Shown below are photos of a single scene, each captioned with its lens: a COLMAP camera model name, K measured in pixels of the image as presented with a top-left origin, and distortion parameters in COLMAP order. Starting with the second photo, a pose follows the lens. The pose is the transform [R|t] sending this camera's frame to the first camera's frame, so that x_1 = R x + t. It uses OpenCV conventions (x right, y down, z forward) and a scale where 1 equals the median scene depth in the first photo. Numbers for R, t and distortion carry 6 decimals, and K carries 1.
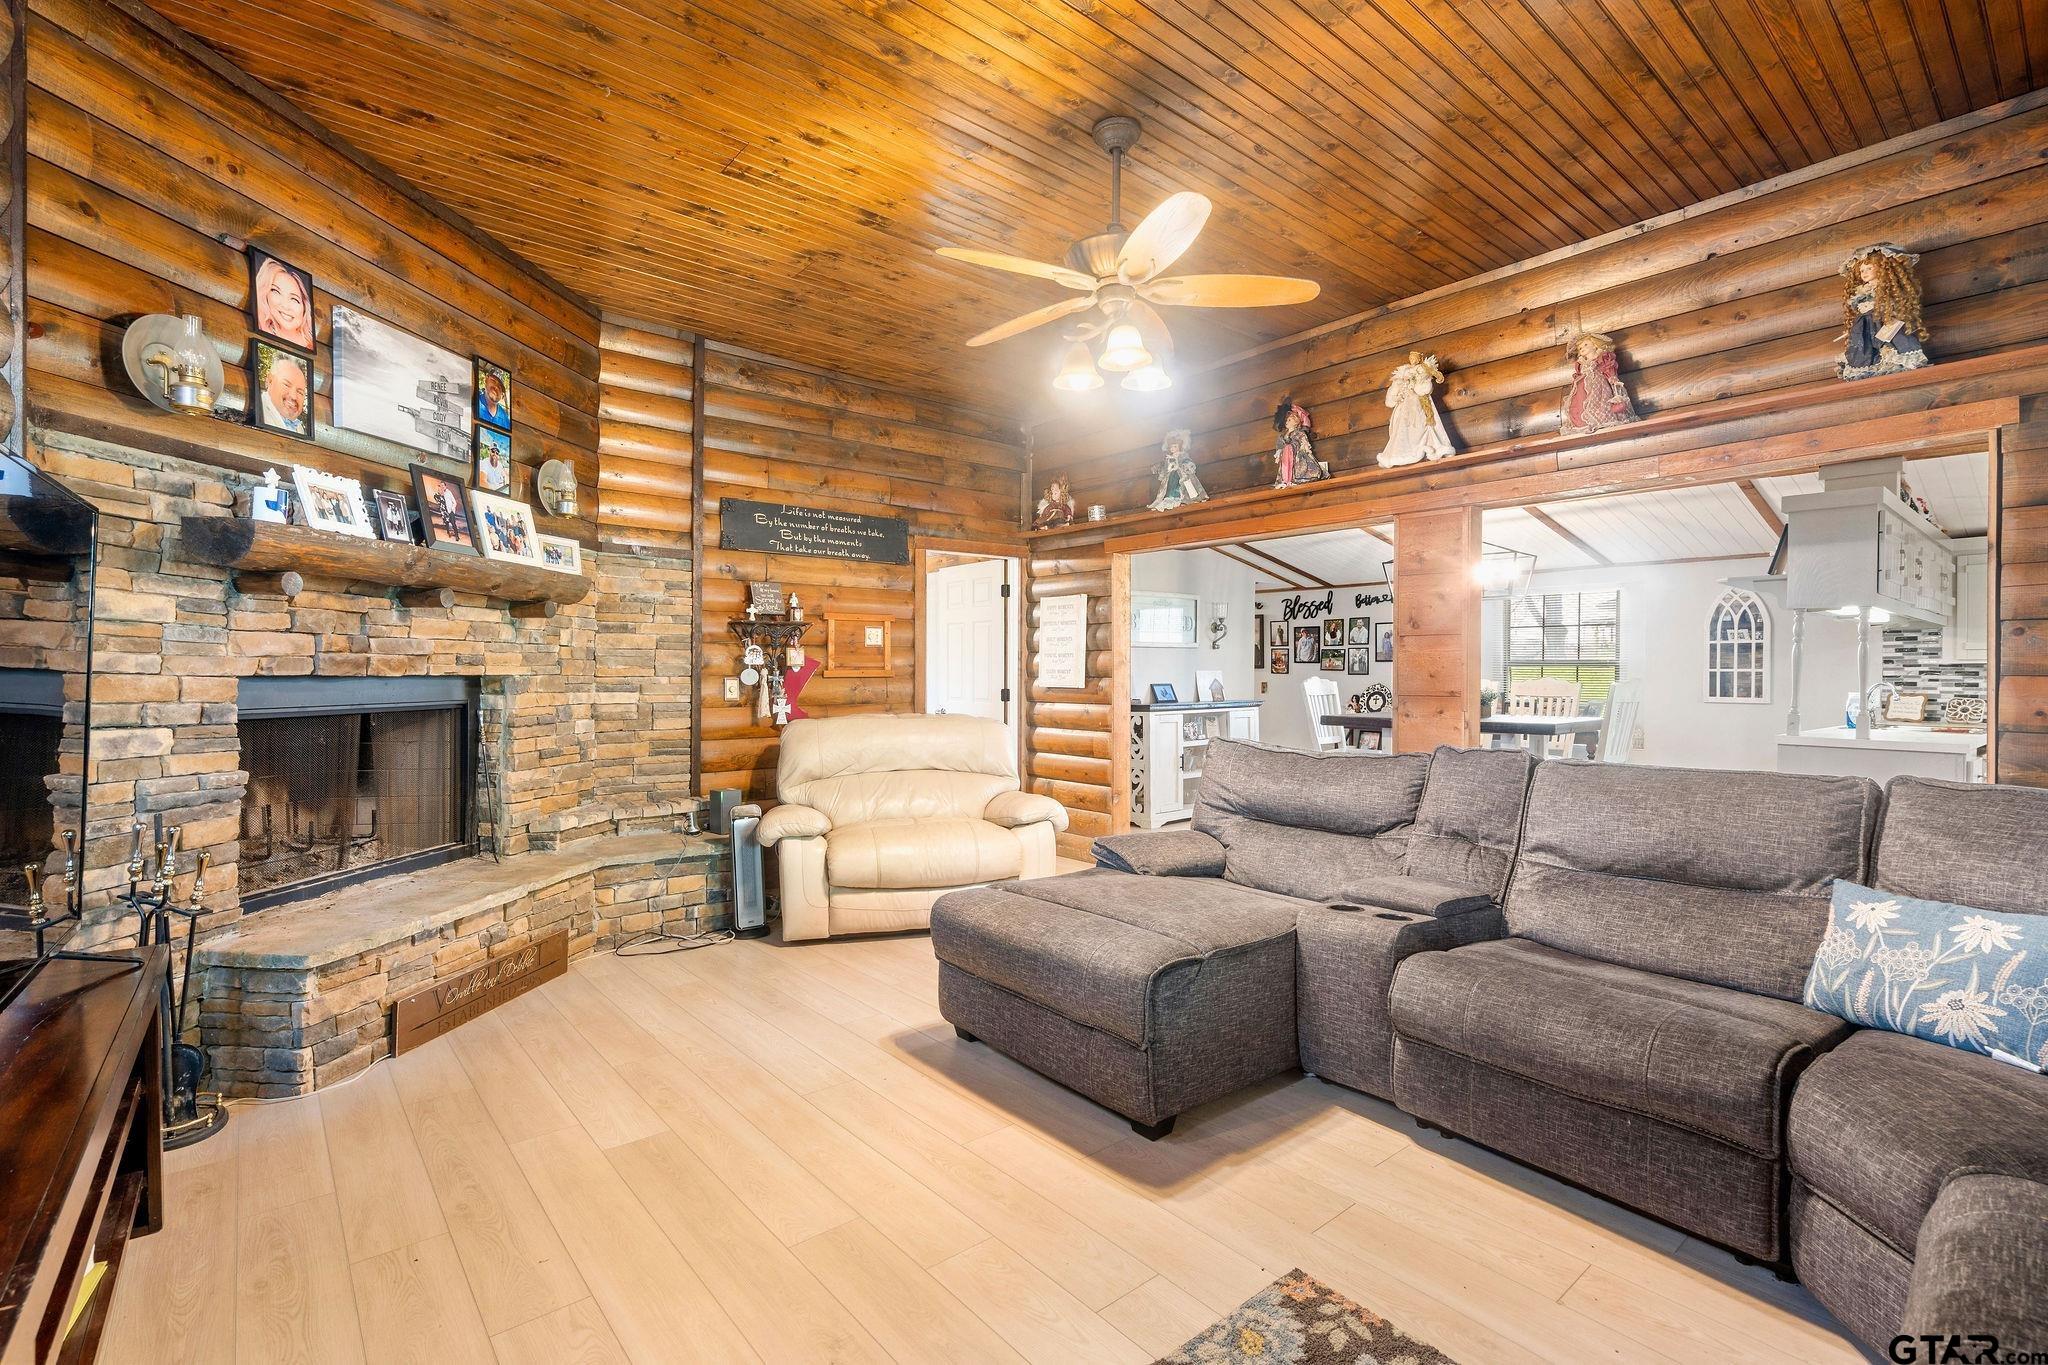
lens RADIAL K [[923.5, 0, 1024.0], [0, 923.5, 682.5], [0, 0, 1]] dist [-0.001636, -0.000116]
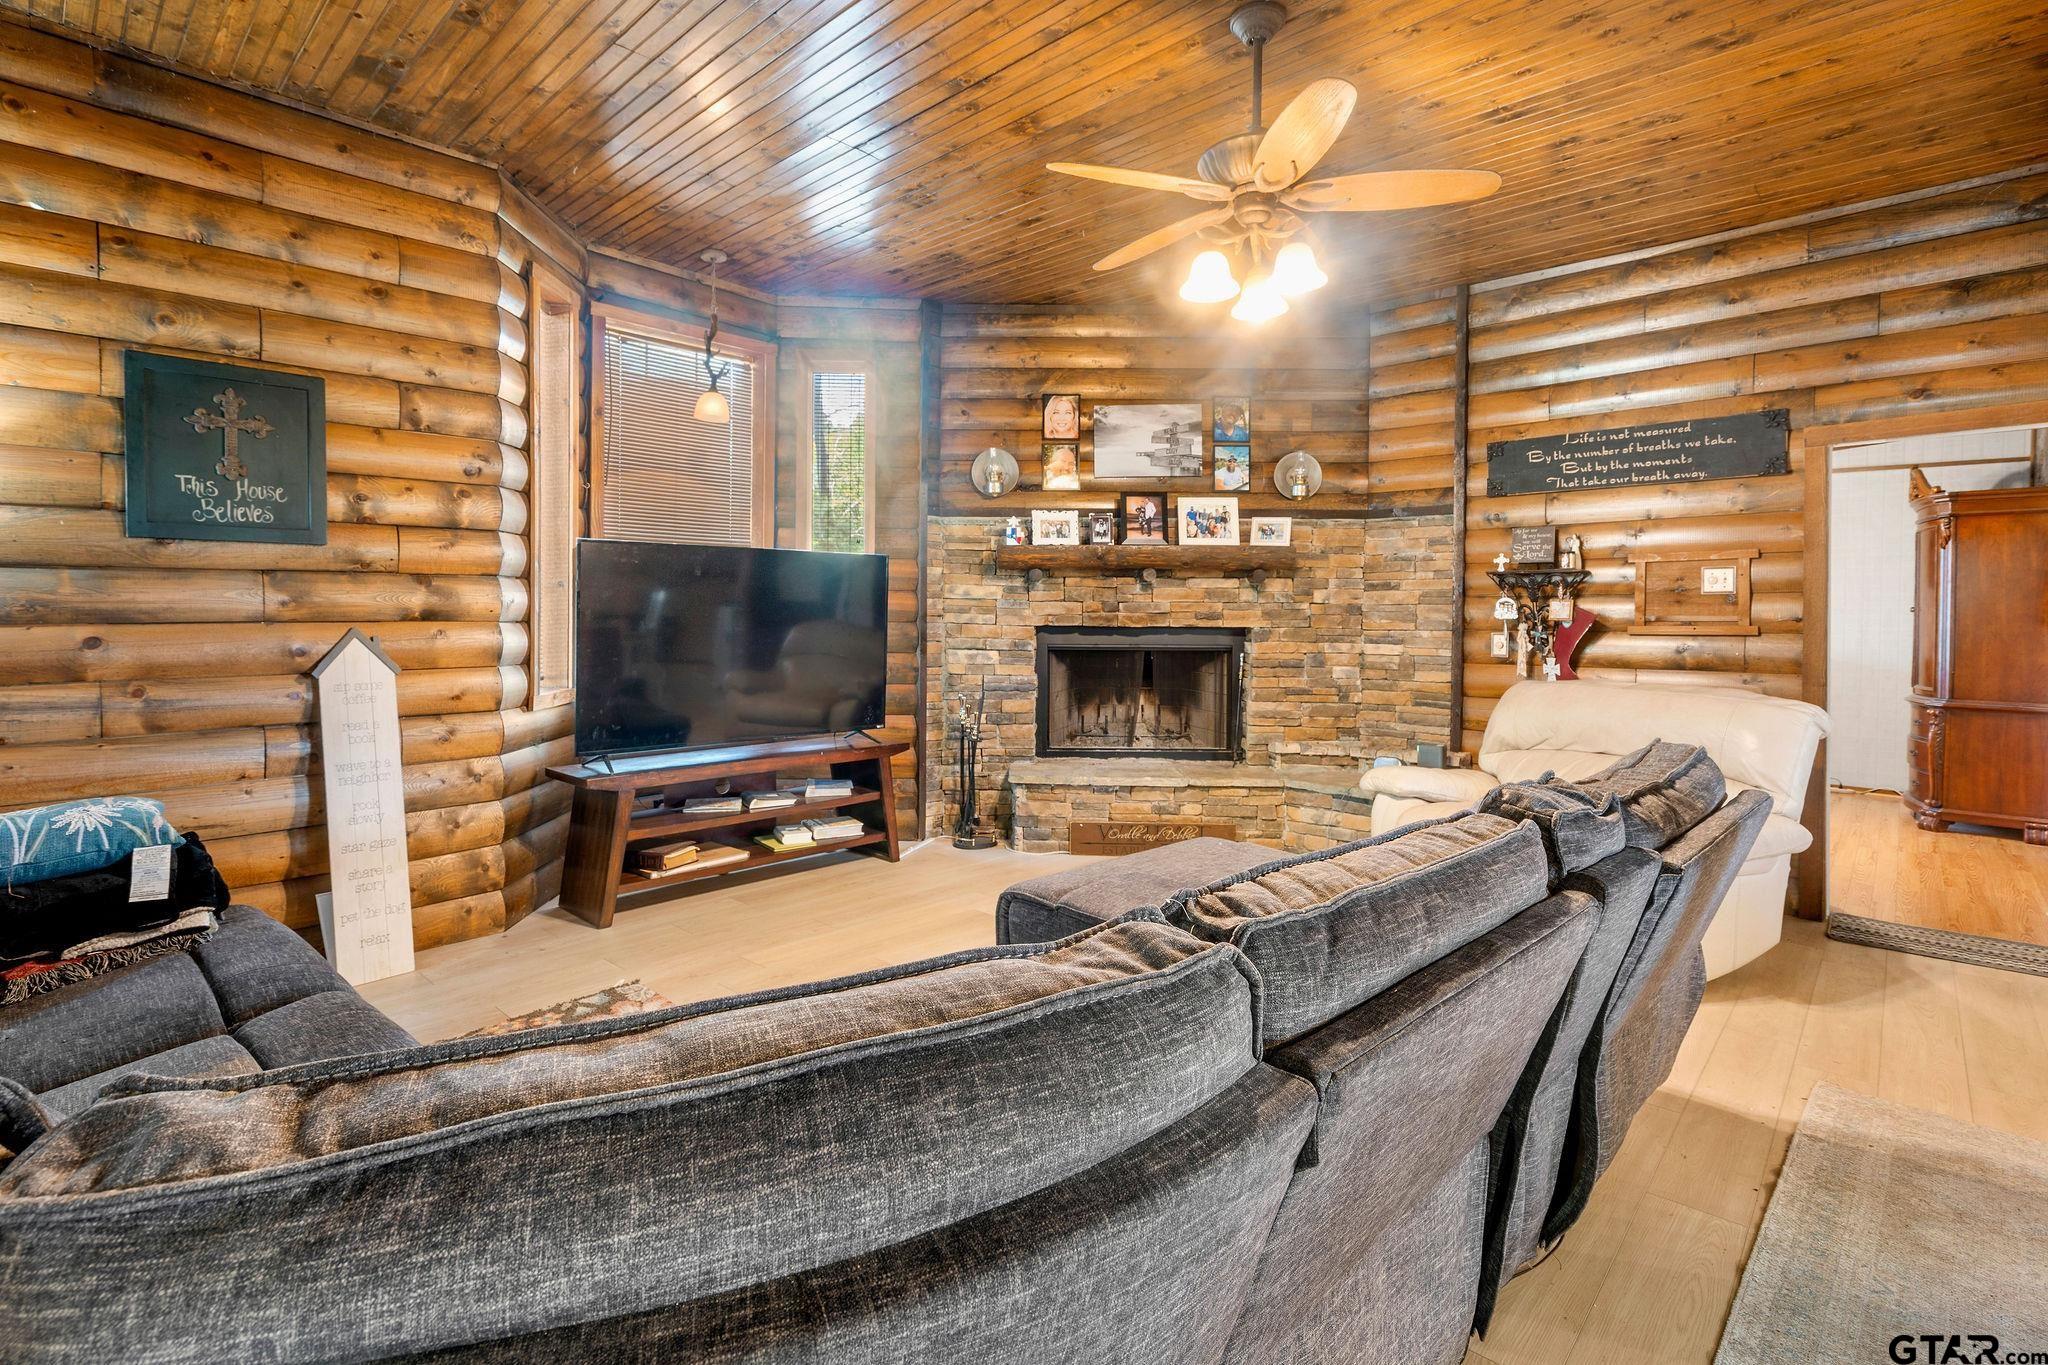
lens RADIAL K [[981.2, 0, 1025.7], [0, 981.2, 625.8], [0, 0, 1]] dist [-0.000632, -0.000057]
pose [[0.121498, 0.006324, -0.992571, 0.679033], [-0.017308, 0.999841, 0.004251, -0.008993], [0.992441, 0.016663, 0.121589, 0.444206]]
